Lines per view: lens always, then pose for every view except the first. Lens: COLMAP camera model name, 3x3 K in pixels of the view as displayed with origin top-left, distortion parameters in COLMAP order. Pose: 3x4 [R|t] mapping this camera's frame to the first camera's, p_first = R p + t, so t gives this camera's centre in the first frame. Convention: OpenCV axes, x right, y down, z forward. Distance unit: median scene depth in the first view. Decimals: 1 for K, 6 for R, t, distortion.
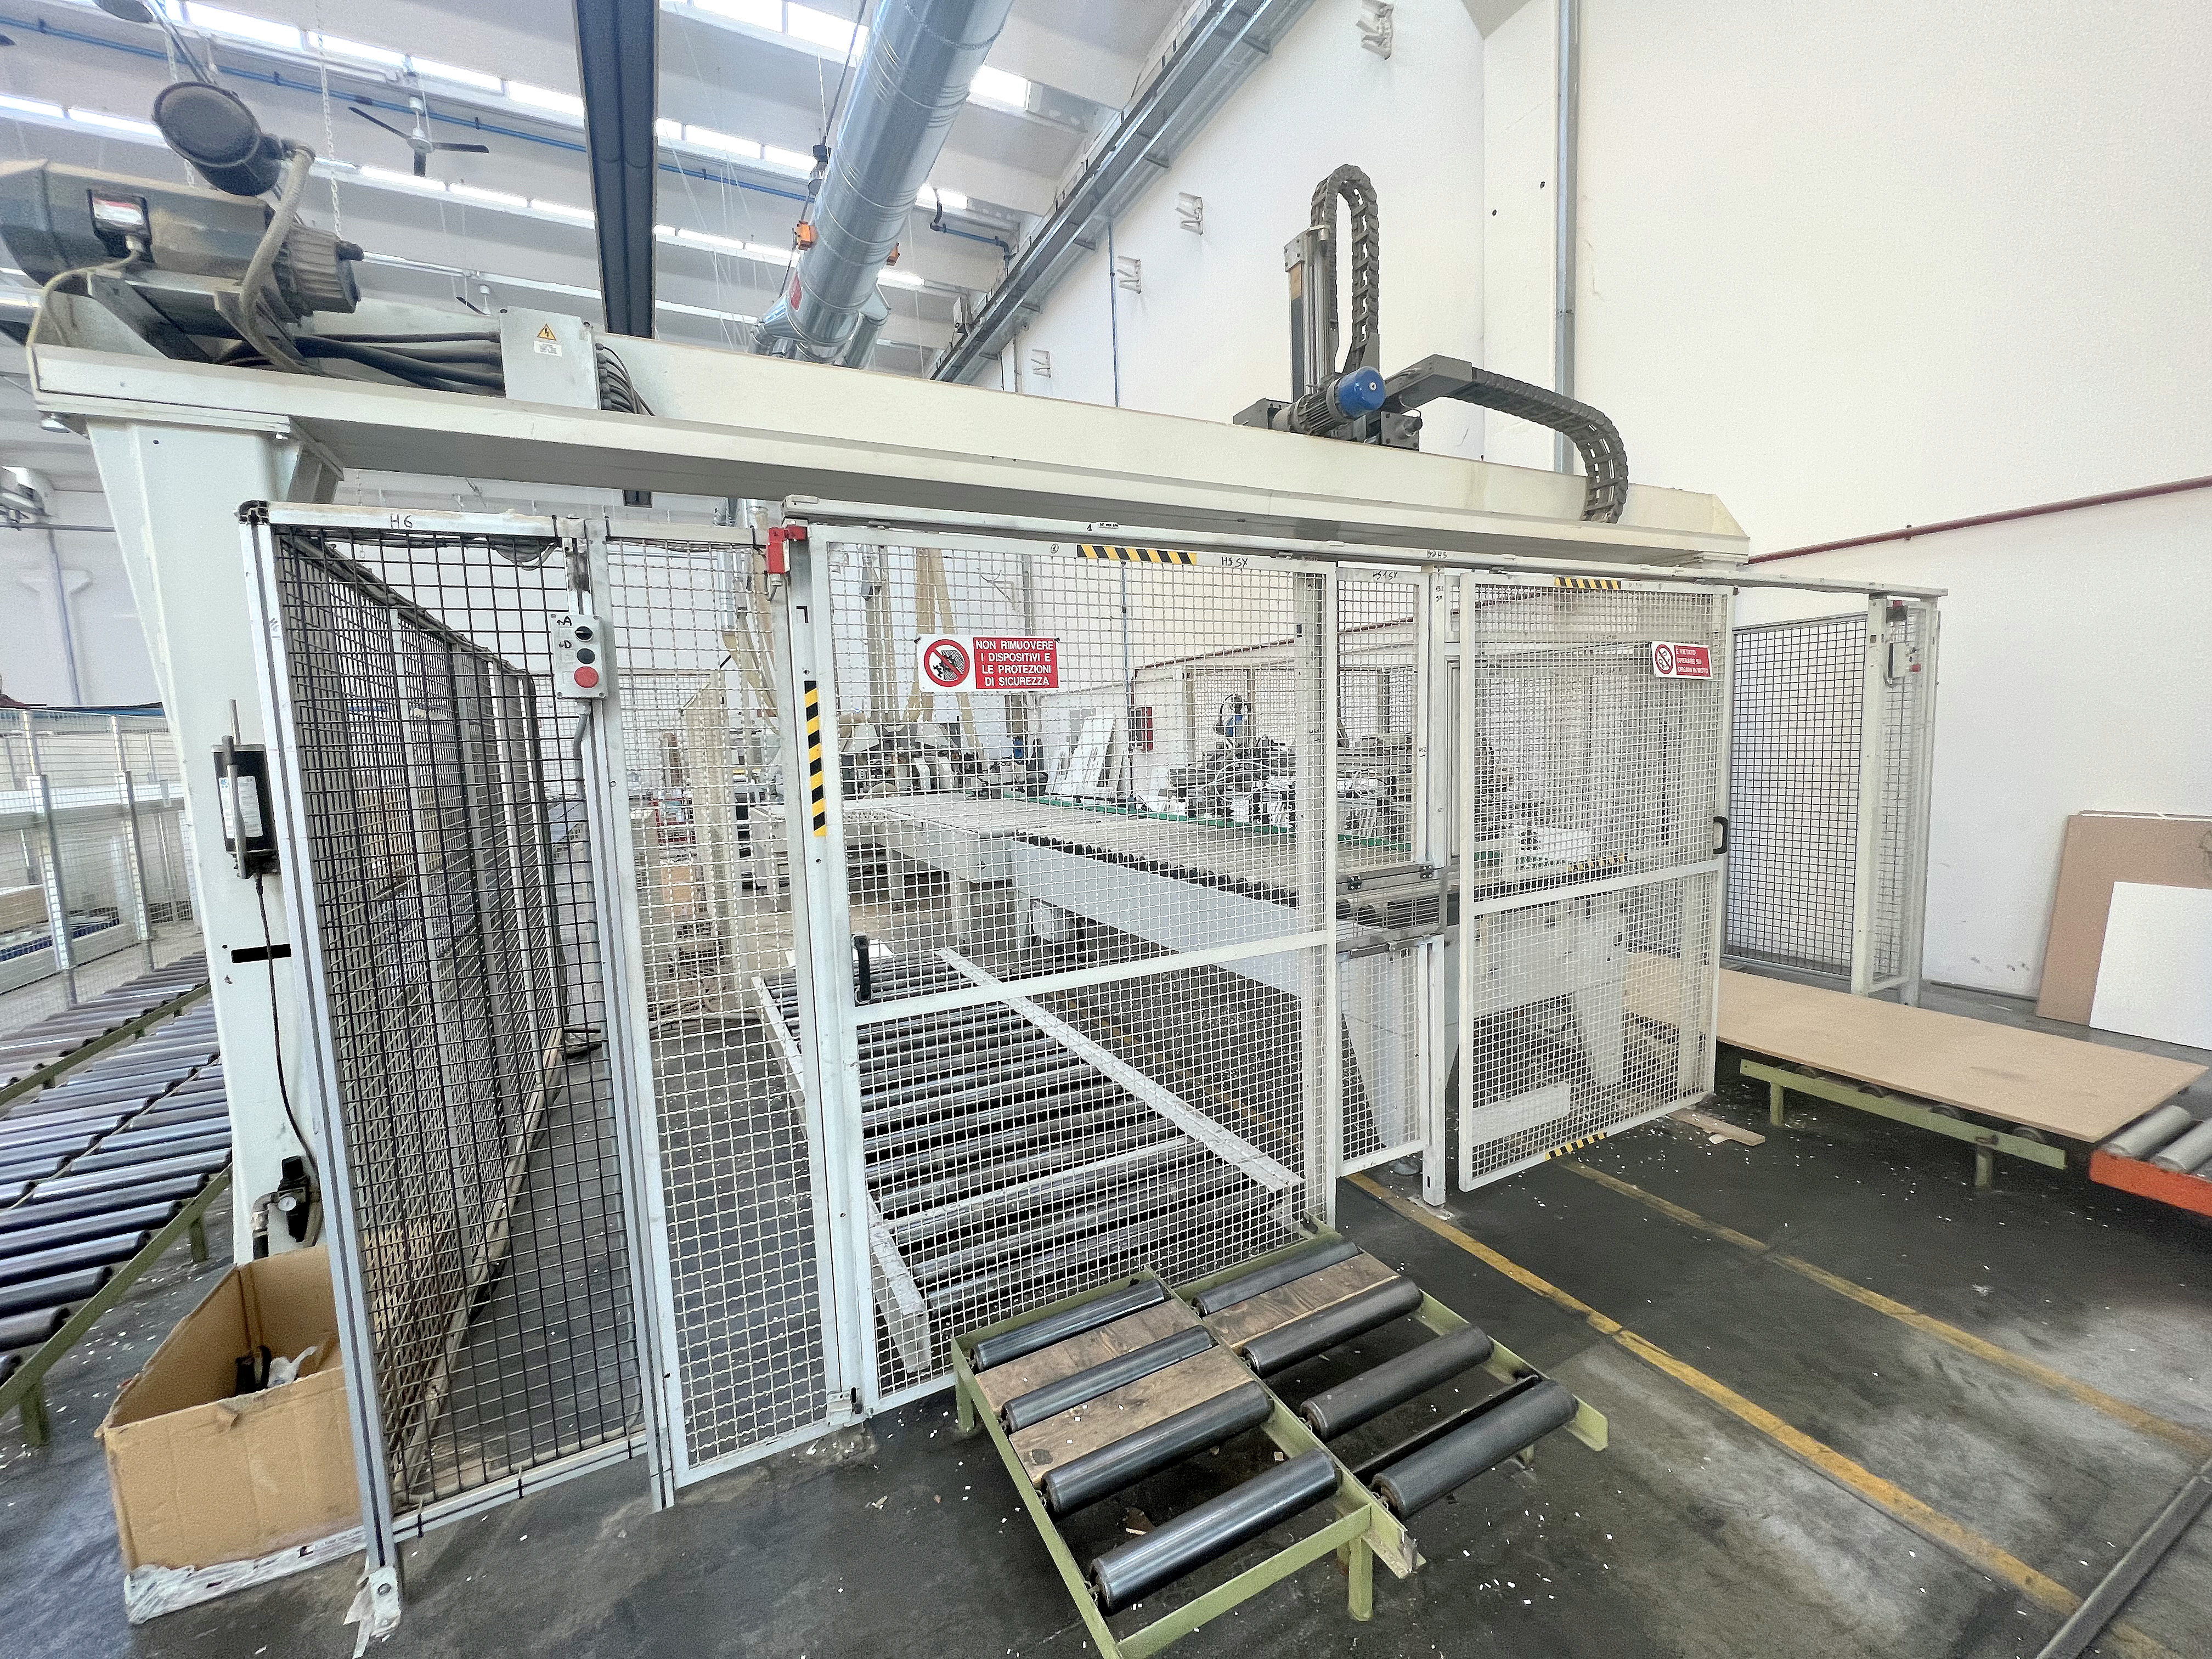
lens RADIAL K [[887.6, 0, 1106.0], [0, 887.6, 829.5], [0, 0, 1]] dist [-0.002447, -0.000394]
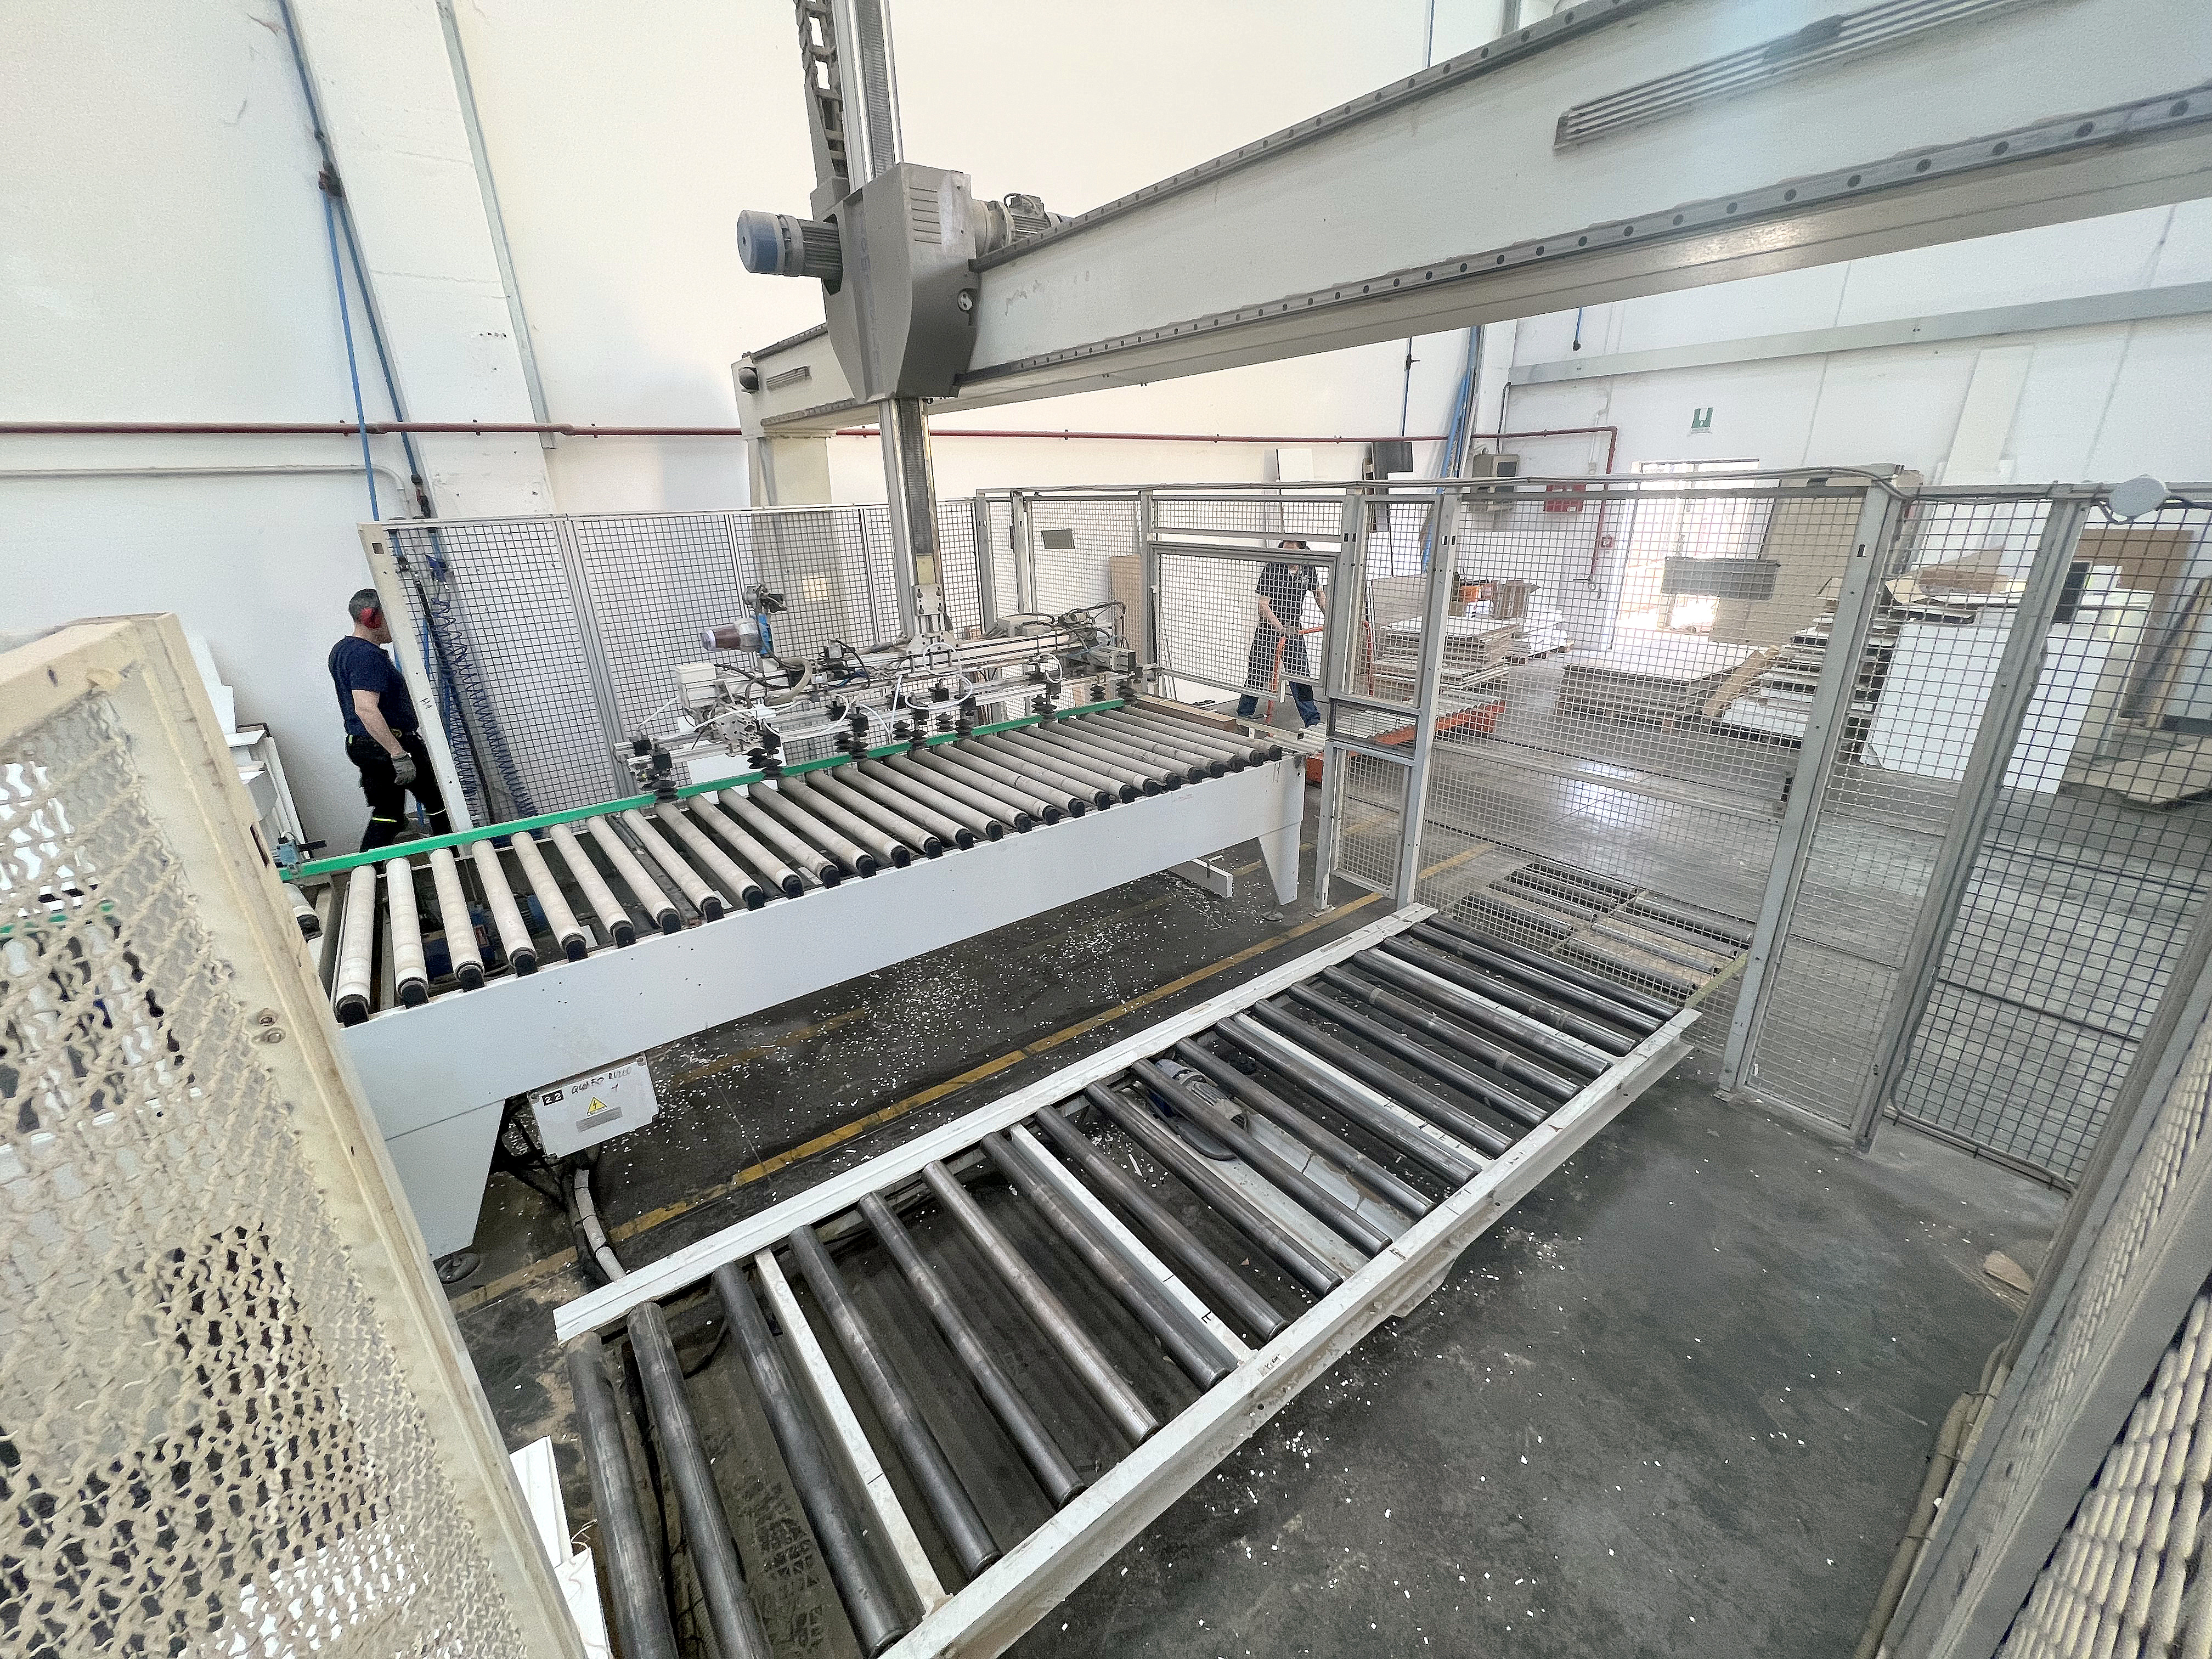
lens RADIAL K [[887.6, 0, 1106.0], [0, 887.6, 829.5], [0, 0, 1]] dist [-0.002447, -0.000394]
pose [[-0.177708, -0.309201, 0.934245, -0.903251], [0.141288, 0.931504, 0.335169, -0.269364], [-0.973888, 0.191560, -0.121850, 1.382104]]
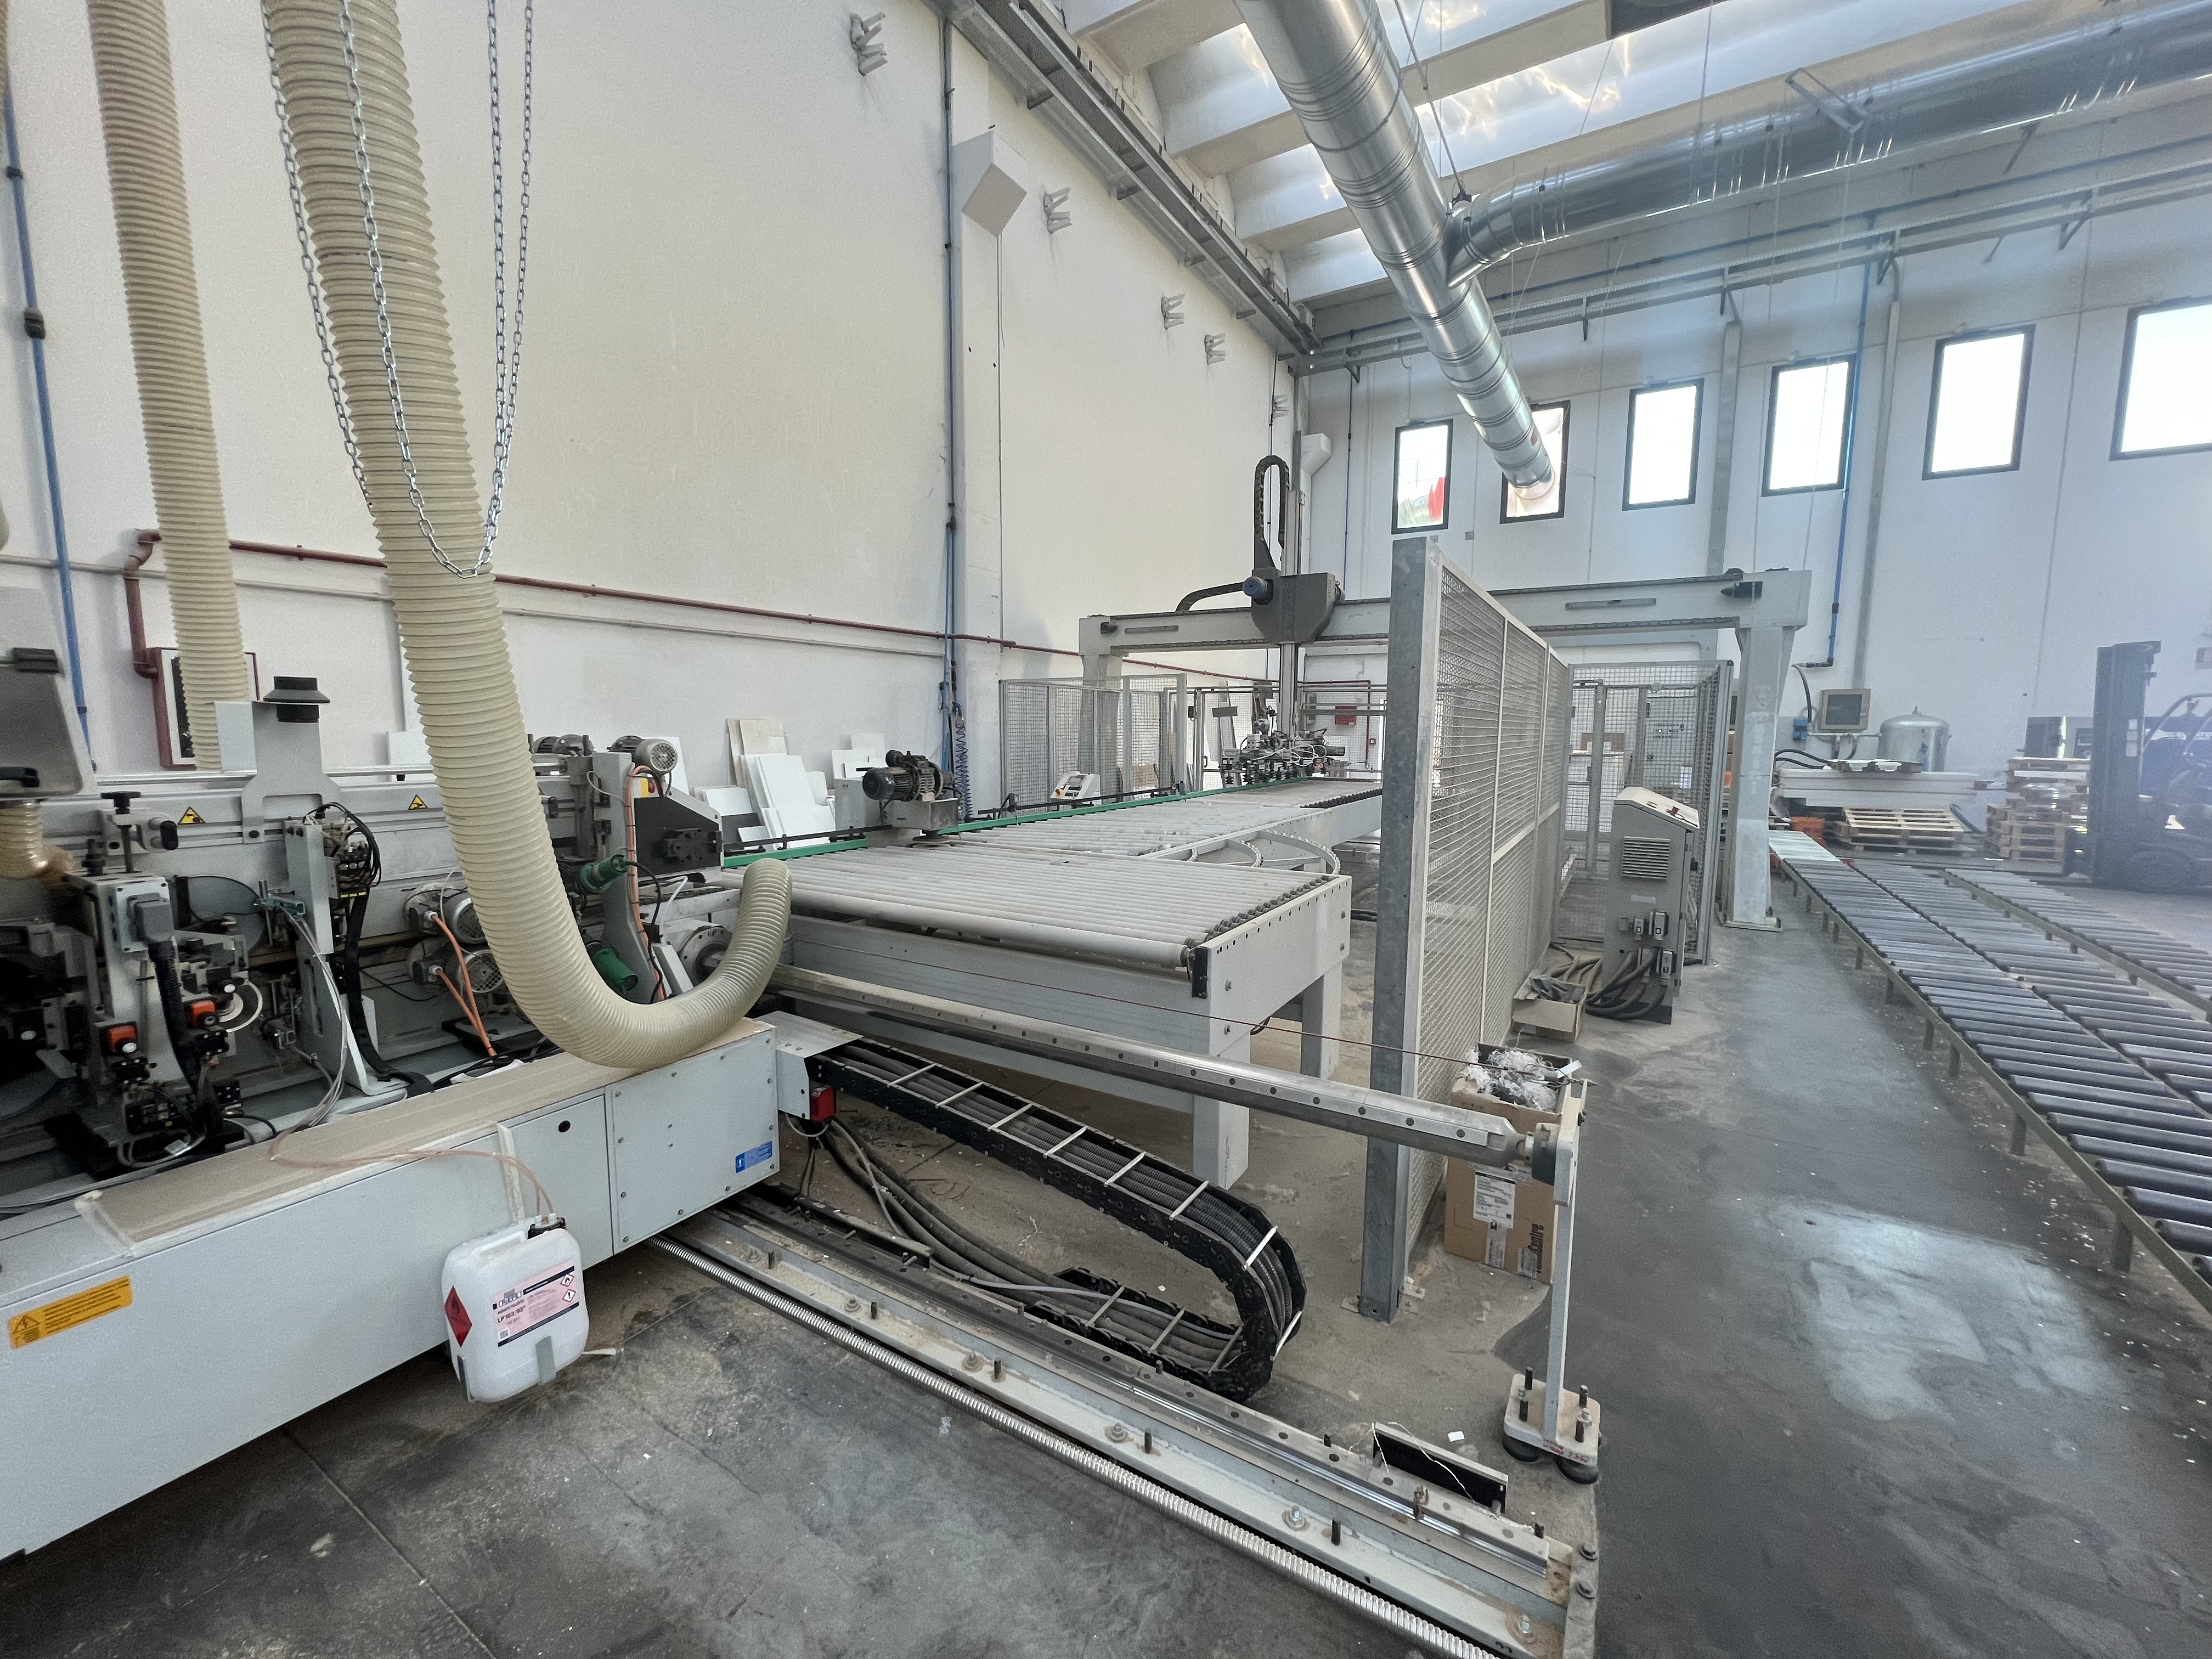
lens RADIAL K [[871.8, 0, 1106.0], [0, 871.8, 829.5], [0, 0, 1]] dist [-0.037107, -0.000052]
pose [[-0.529221, -0.060339, 0.846336, -1.376004], [0.110299, 0.984112, 0.139132, -0.286136], [-0.841284, 0.166982, -0.514157, 2.528740]]
